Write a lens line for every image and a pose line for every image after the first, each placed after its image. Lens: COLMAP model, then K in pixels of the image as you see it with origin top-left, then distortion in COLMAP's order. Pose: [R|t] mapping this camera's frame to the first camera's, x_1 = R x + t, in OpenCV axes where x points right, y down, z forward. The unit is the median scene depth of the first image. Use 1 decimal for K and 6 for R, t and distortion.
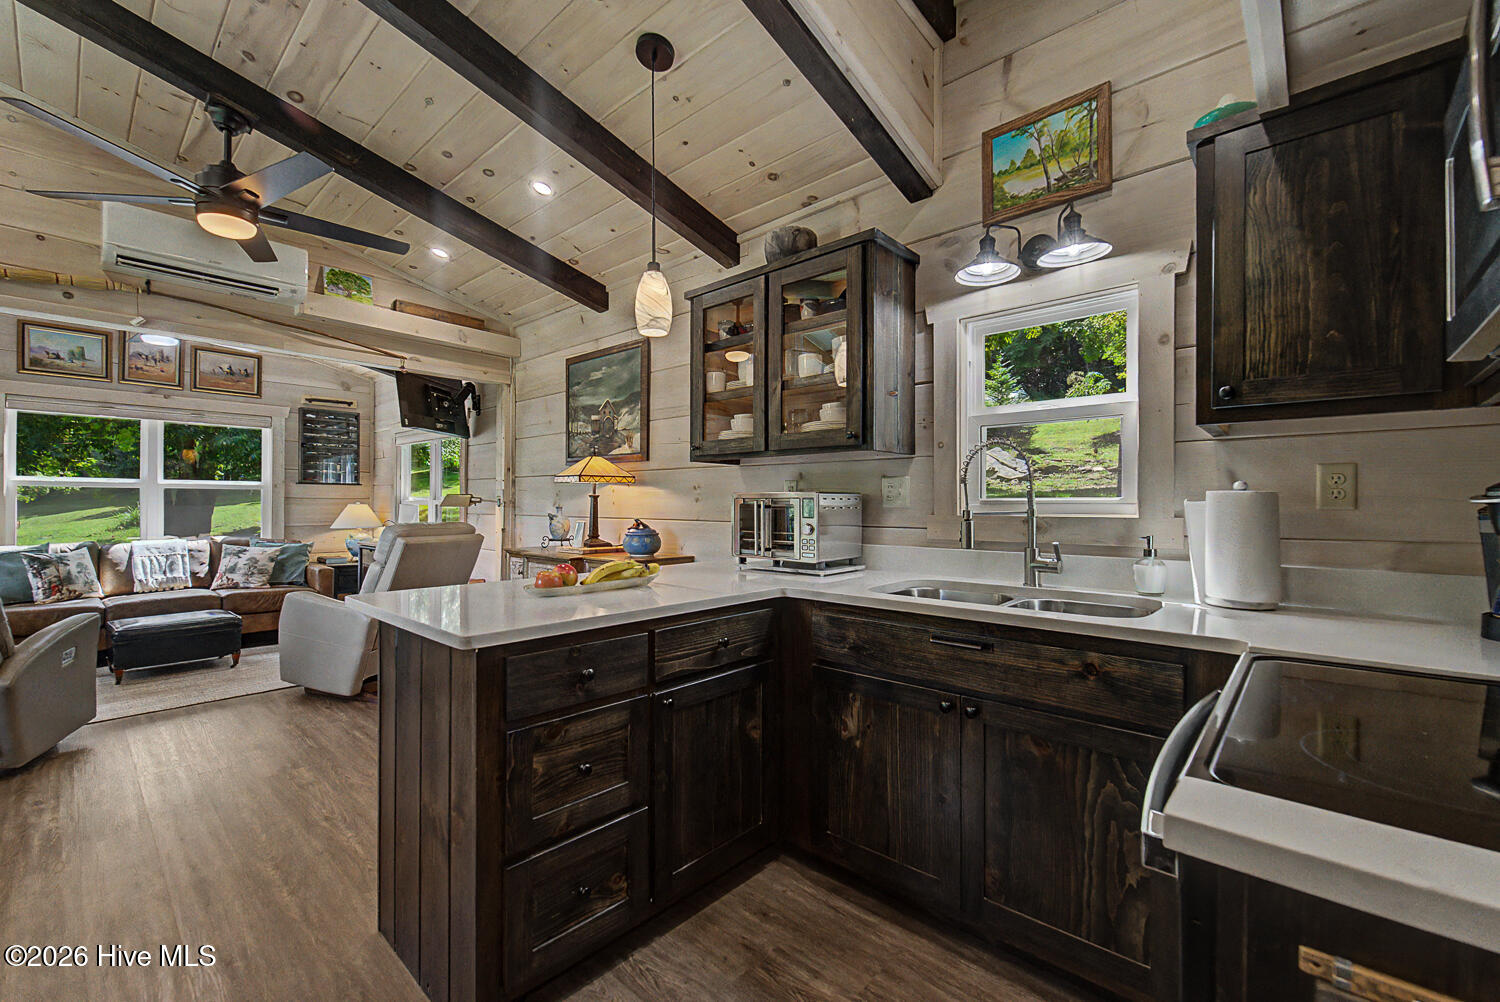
lens RADIAL K [[623.3, 0, 758.7], [0, 623.3, 504.3], [0, 0, 1]] dist [0.002179, -0.002593]
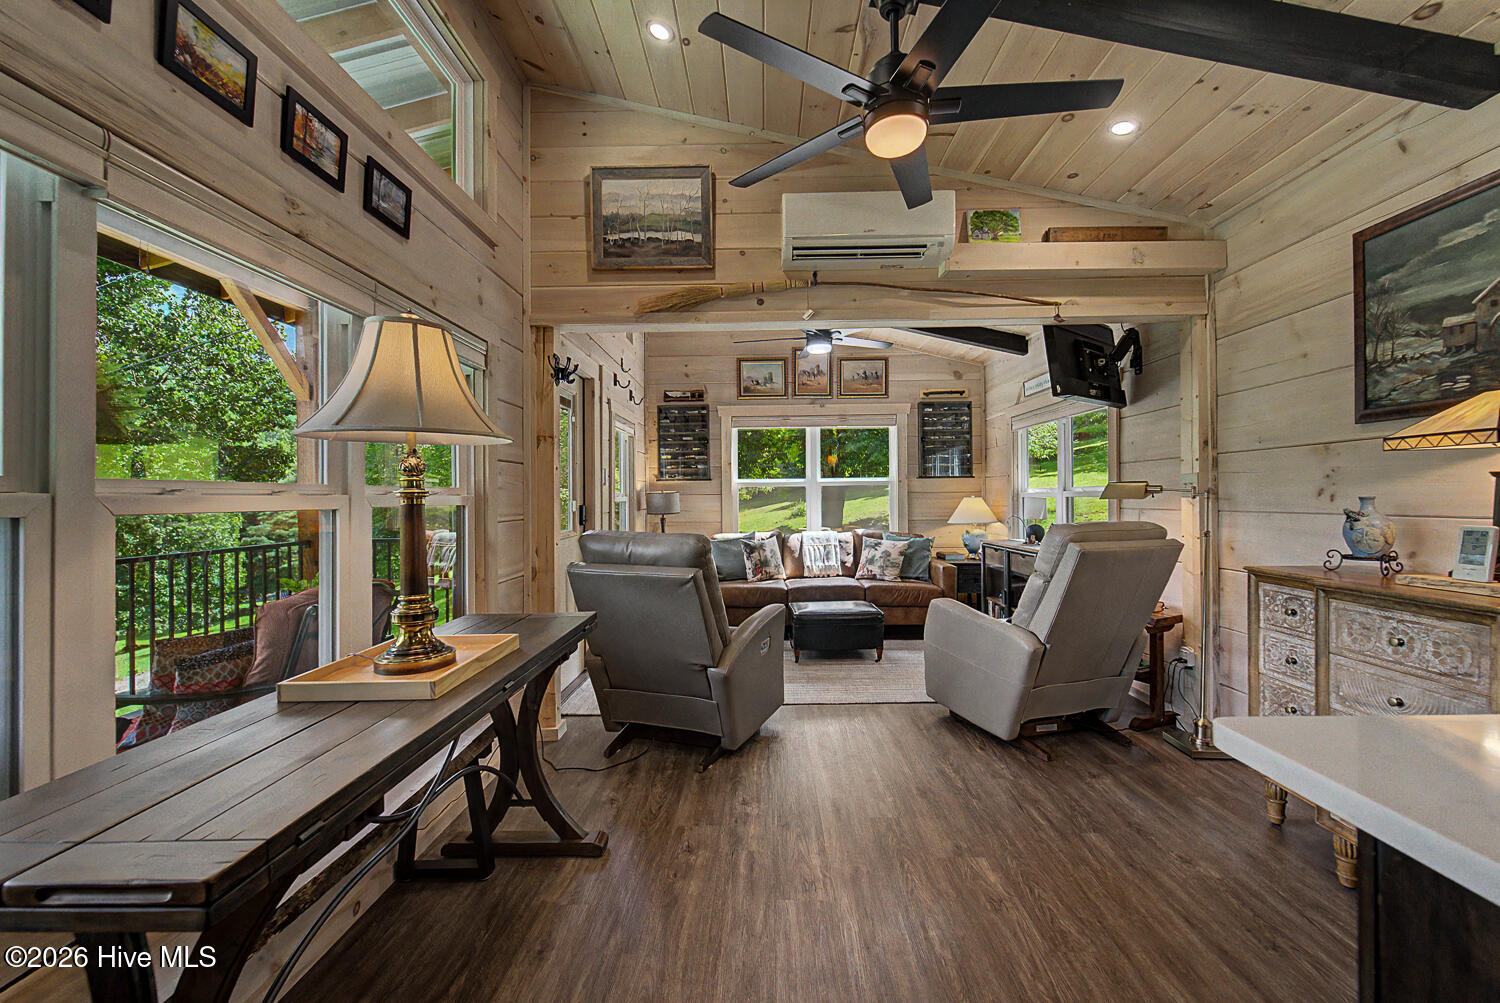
lens RADIAL K [[623.3, 0, 748.7], [0, 623.3, 500.6], [0, 0, 1]] dist [0.002179, -0.002593]
pose [[0.648058, -0.009464, -0.761532, -0.188167], [0.014338, 0.999897, -0.000224, -0.000499], [0.761456, -0.010774, 0.648127, 0.173513]]
